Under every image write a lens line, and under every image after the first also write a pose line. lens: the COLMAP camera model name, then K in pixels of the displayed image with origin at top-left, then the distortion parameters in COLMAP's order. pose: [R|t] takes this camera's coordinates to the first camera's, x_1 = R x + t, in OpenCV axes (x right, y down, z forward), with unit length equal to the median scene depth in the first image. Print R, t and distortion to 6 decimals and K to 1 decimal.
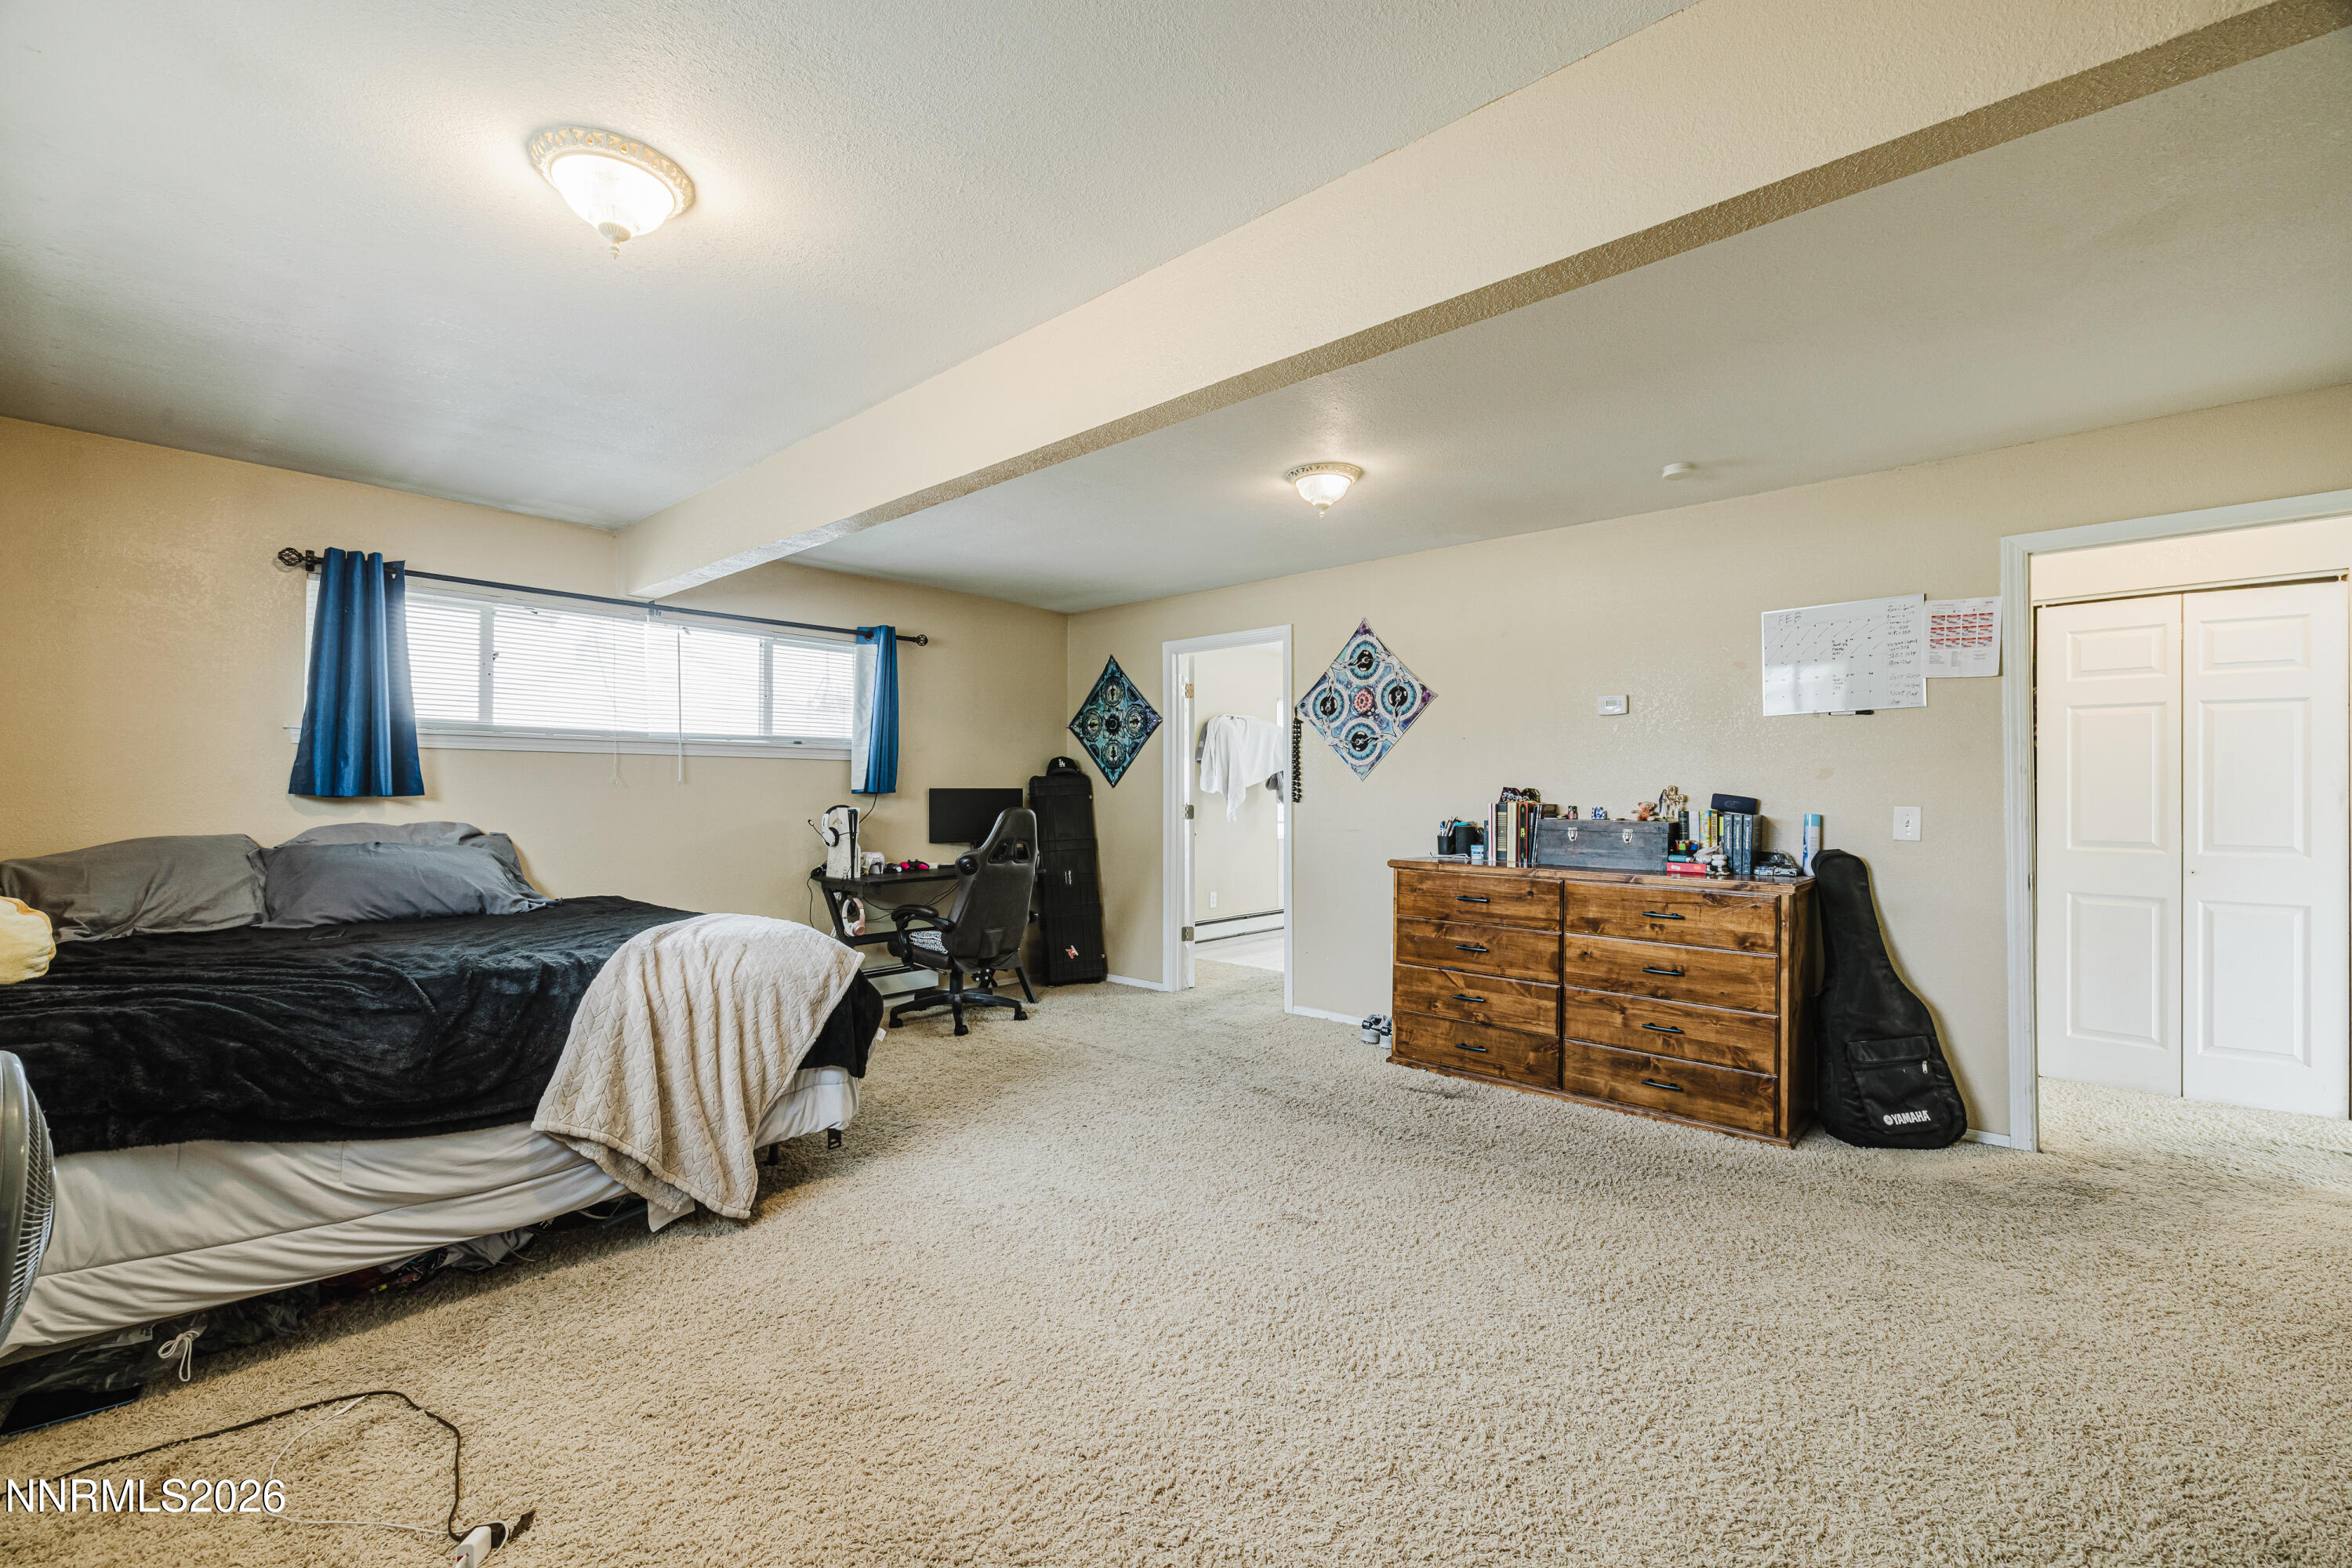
lens RADIAL K [[973.8, 0, 1171.7], [0, 973.8, 787.6], [0, 0, 1]] dist [-0.001246, -0.000200]
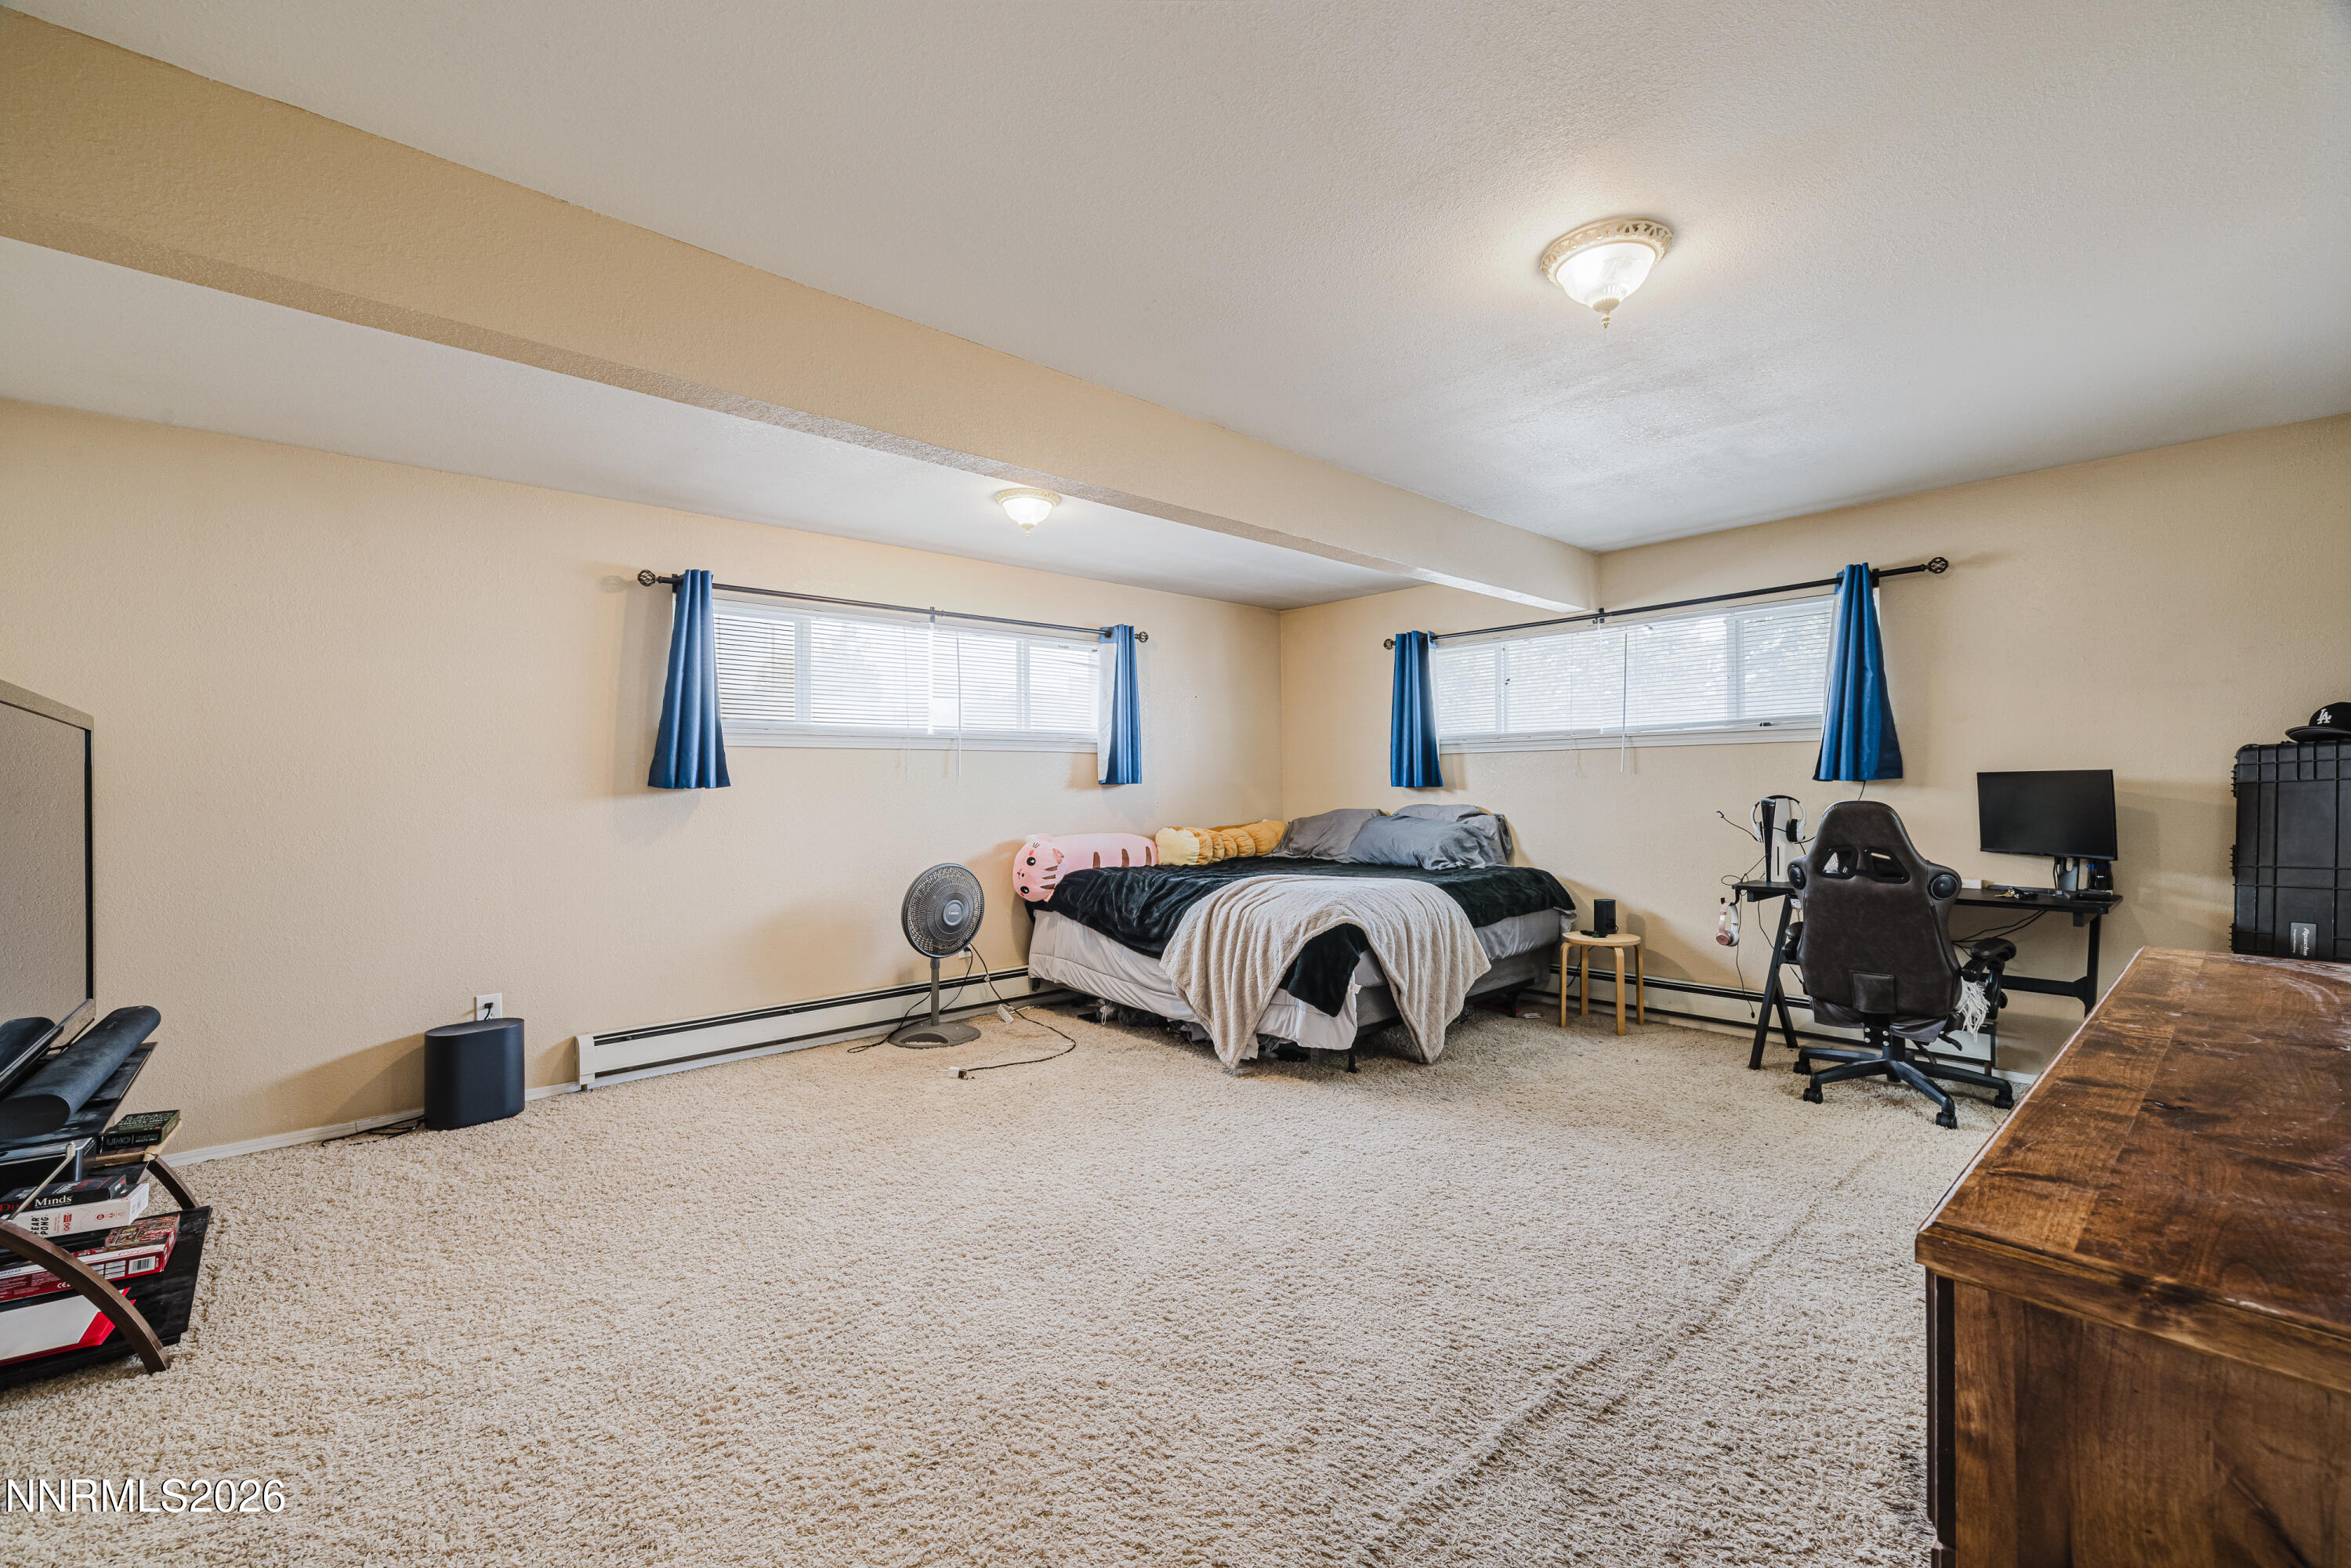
lens RADIAL K [[973.4, 0, 1170.5], [0, 973.4, 795.0], [0, 0, 1]] dist [-0.001246, -0.000200]
pose [[-0.102504, 0.005515, -0.994717, 0.766451], [0.010256, 0.999937, 0.004487, 0.011381], [0.994680, -0.009742, -0.102554, 0.775864]]
